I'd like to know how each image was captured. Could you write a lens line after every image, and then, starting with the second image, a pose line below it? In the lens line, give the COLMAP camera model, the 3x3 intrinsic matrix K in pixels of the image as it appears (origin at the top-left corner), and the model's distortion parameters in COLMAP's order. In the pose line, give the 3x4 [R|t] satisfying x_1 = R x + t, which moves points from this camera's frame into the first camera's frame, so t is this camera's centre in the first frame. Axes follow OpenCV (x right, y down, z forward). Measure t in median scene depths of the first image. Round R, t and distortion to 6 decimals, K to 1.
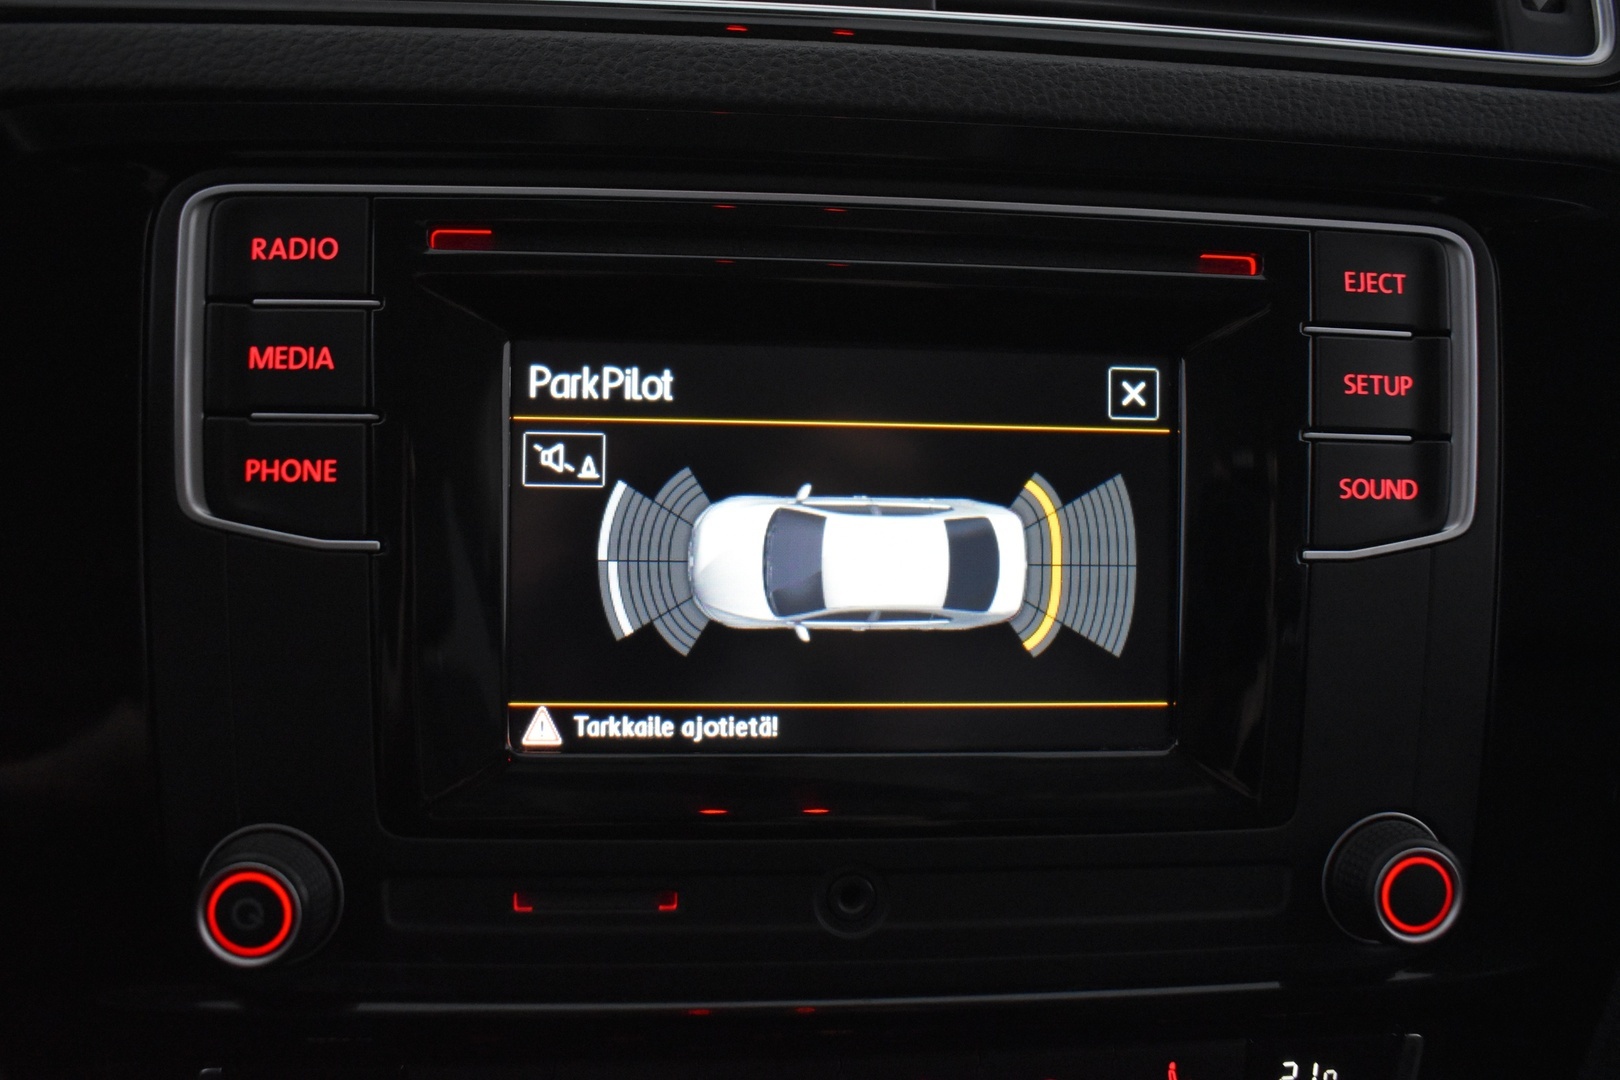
lens RADIAL K [[1403.3, 0, 810.9], [0, 1403.3, 542.5], [0, 0, 1]] dist [-0.103388, 0.016827]
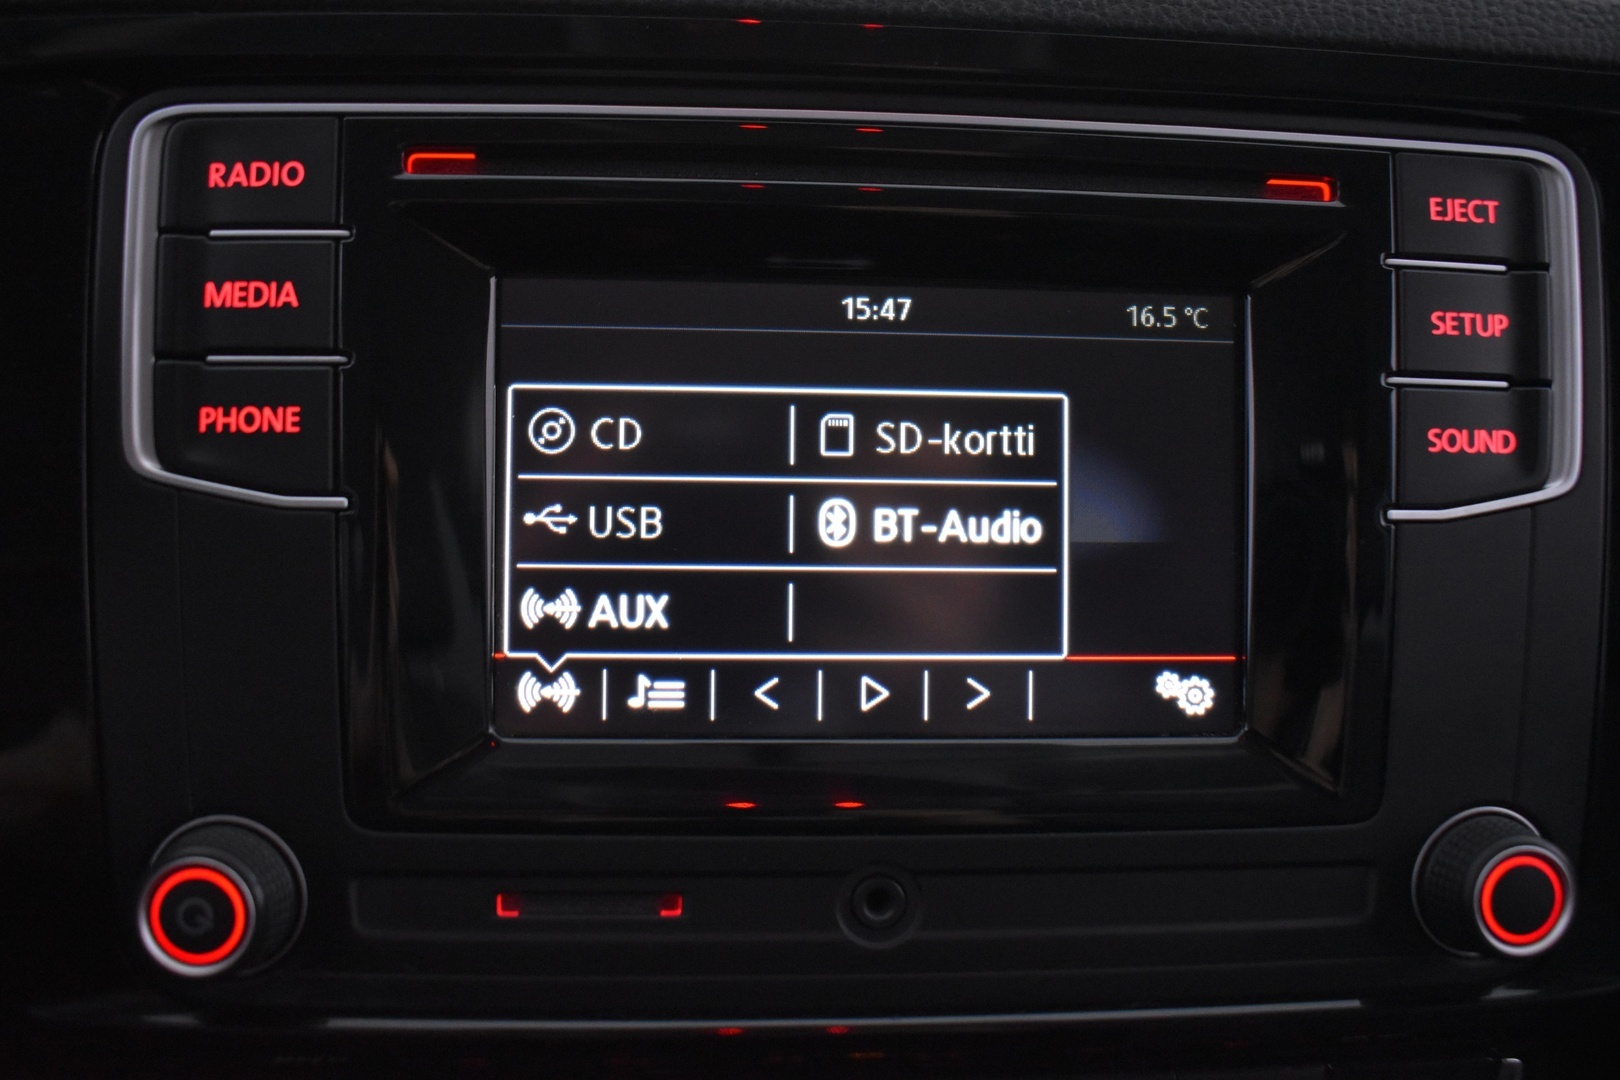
lens RADIAL K [[1403.3, 0, 809.2], [0, 1403.3, 537.8], [0, 0, 1]] dist [-0.103388, 0.016827]
pose [[0.999626, -0.002877, -0.027213, 0.009834], [0.002438, 0.999867, -0.016156, 0.037735], [0.027256, 0.016084, 0.999499, 0.112314]]
